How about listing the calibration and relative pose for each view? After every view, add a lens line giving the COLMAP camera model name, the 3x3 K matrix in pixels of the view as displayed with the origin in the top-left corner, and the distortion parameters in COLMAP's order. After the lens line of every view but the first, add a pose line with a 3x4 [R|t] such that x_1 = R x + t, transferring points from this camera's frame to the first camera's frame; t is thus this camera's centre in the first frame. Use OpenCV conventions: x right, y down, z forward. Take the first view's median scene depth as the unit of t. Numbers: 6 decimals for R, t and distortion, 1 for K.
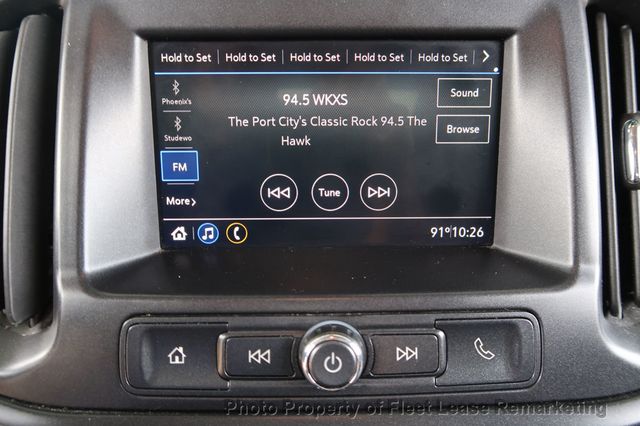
lens RADIAL K [[441.8, 0, 319.8], [0, 441.8, 213.8], [0, 0, 1]] dist [-0.024376, 0.007817]
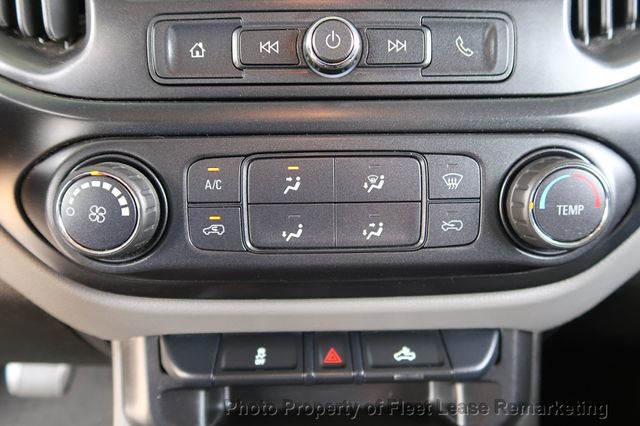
lens RADIAL K [[441.8, 0, 319.4], [0, 441.8, 215.7], [0, 0, 1]] dist [-0.024376, 0.007817]
pose [[0.999989, -0.004268, 0.001909, -0.008945], [0.004061, 0.995190, 0.097876, 0.597623], [-0.002318, -0.097867, 0.995197, -0.175778]]
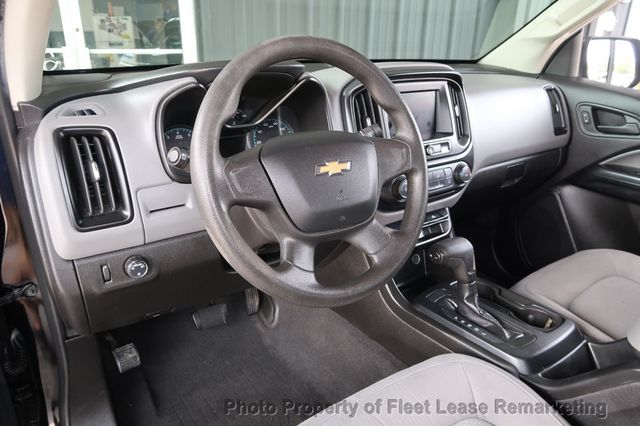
lens RADIAL K [[441.8, 0, 323.1], [0, 441.8, 213.4], [0, 0, 1]] dist [-0.024376, 0.007817]
pose [[0.830579, -0.193081, 0.522358, -3.979771], [0.140419, 0.980277, 0.139069, 0.117999], [-0.538907, -0.042159, 0.841309, -2.927118]]
